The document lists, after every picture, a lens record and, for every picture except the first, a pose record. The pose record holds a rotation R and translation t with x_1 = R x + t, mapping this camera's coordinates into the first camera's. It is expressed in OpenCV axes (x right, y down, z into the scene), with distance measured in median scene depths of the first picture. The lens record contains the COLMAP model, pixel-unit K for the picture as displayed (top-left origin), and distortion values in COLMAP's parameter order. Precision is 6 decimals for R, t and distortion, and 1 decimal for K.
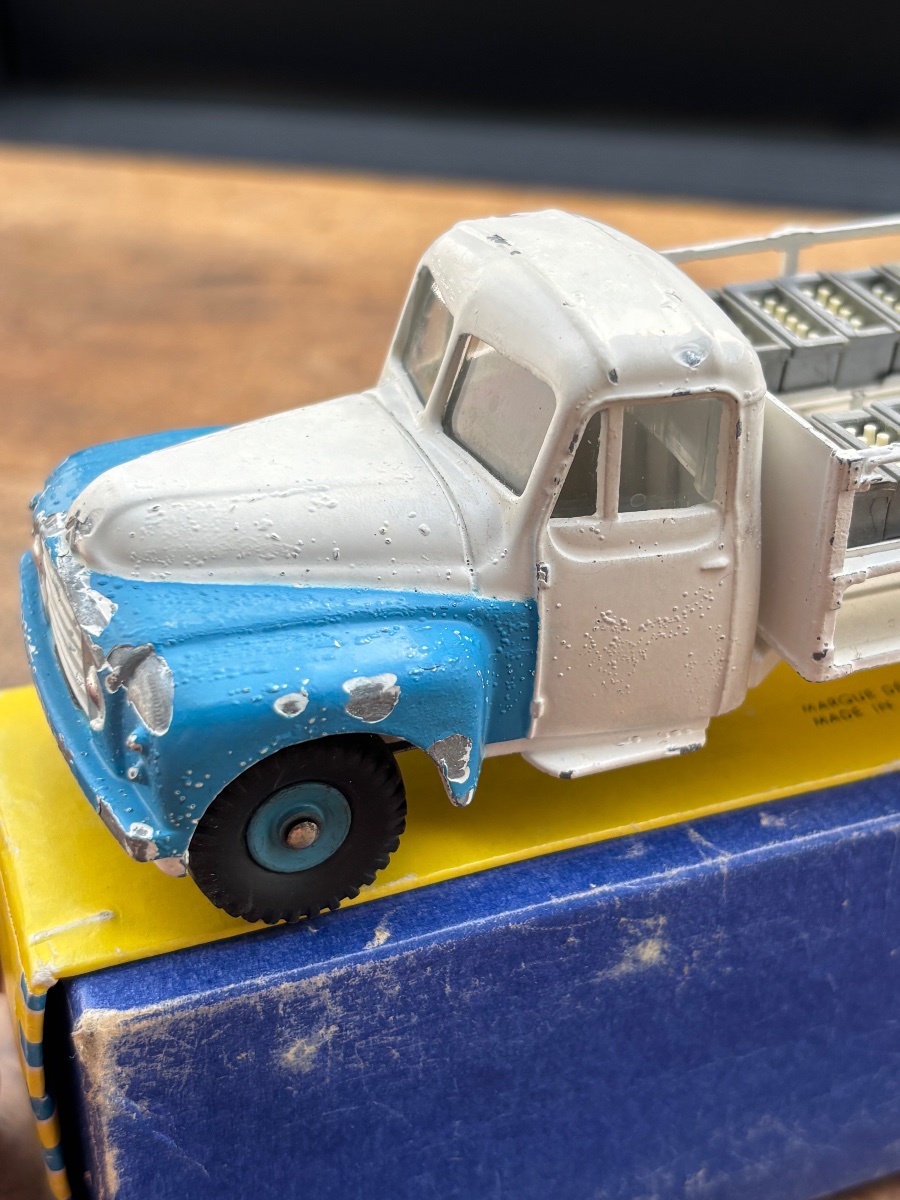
lens RADIAL K [[1757.9, 0, 431.3], [0, 1757.9, 601.0], [0, 0, 1]] dist [0.288883, -1.614552]
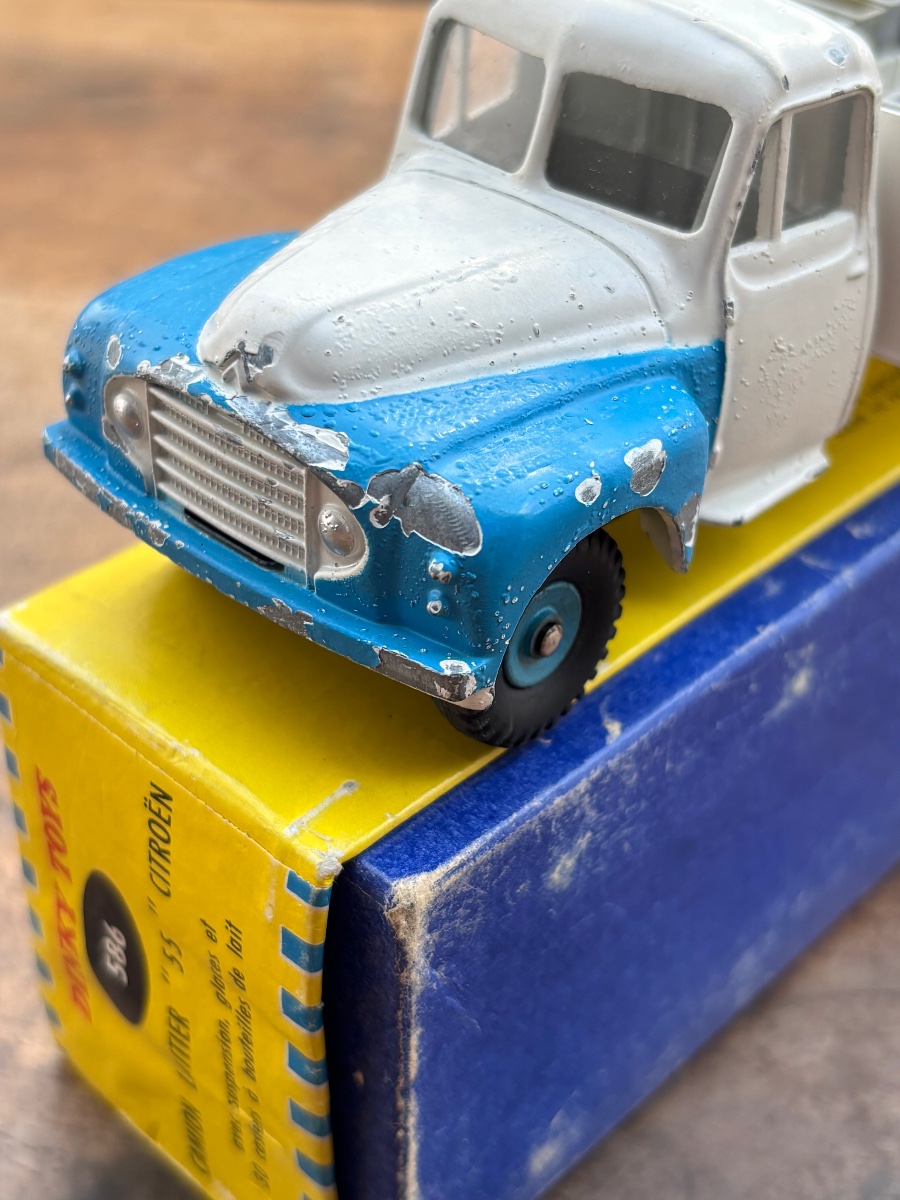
lens RADIAL K [[1793.1, 0, 421.6], [0, 1793.1, 602.0], [0, 0, 1]] dist [0.288969, -1.355911]
pose [[0.907057, -0.240574, 0.345502, -0.457855], [0.212102, 0.970025, 0.118592, -0.013603], [-0.363675, -0.034288, 0.930894, 0.146891]]
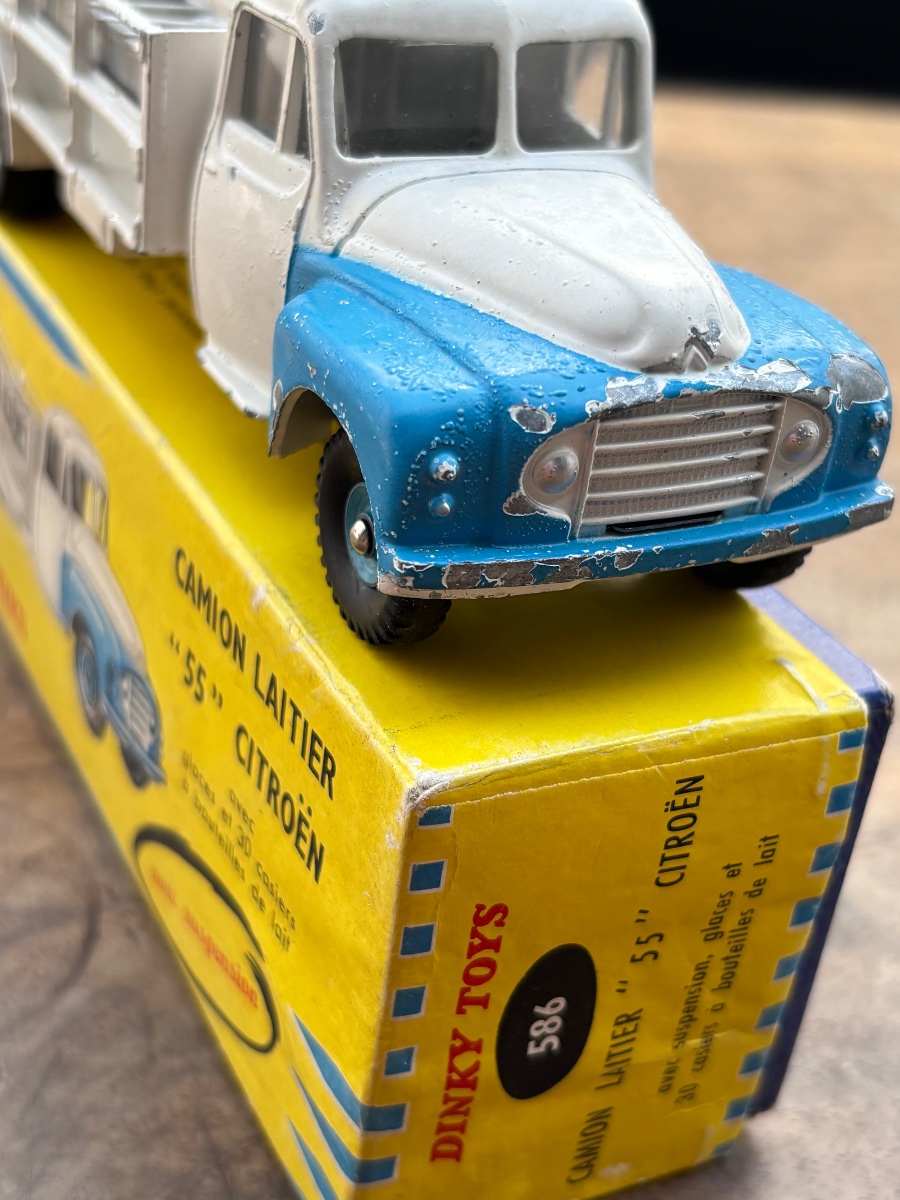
lens RADIAL K [[1793.1, 0, 421.6], [0, 1793.1, 602.0], [0, 0, 1]] dist [0.288969, -1.355911]
pose [[-0.094986, -0.530170, 0.842554, -1.061974], [0.404159, 0.752949, 0.519349, -0.492821], [-0.909743, 0.389857, 0.142753, 1.059316]]
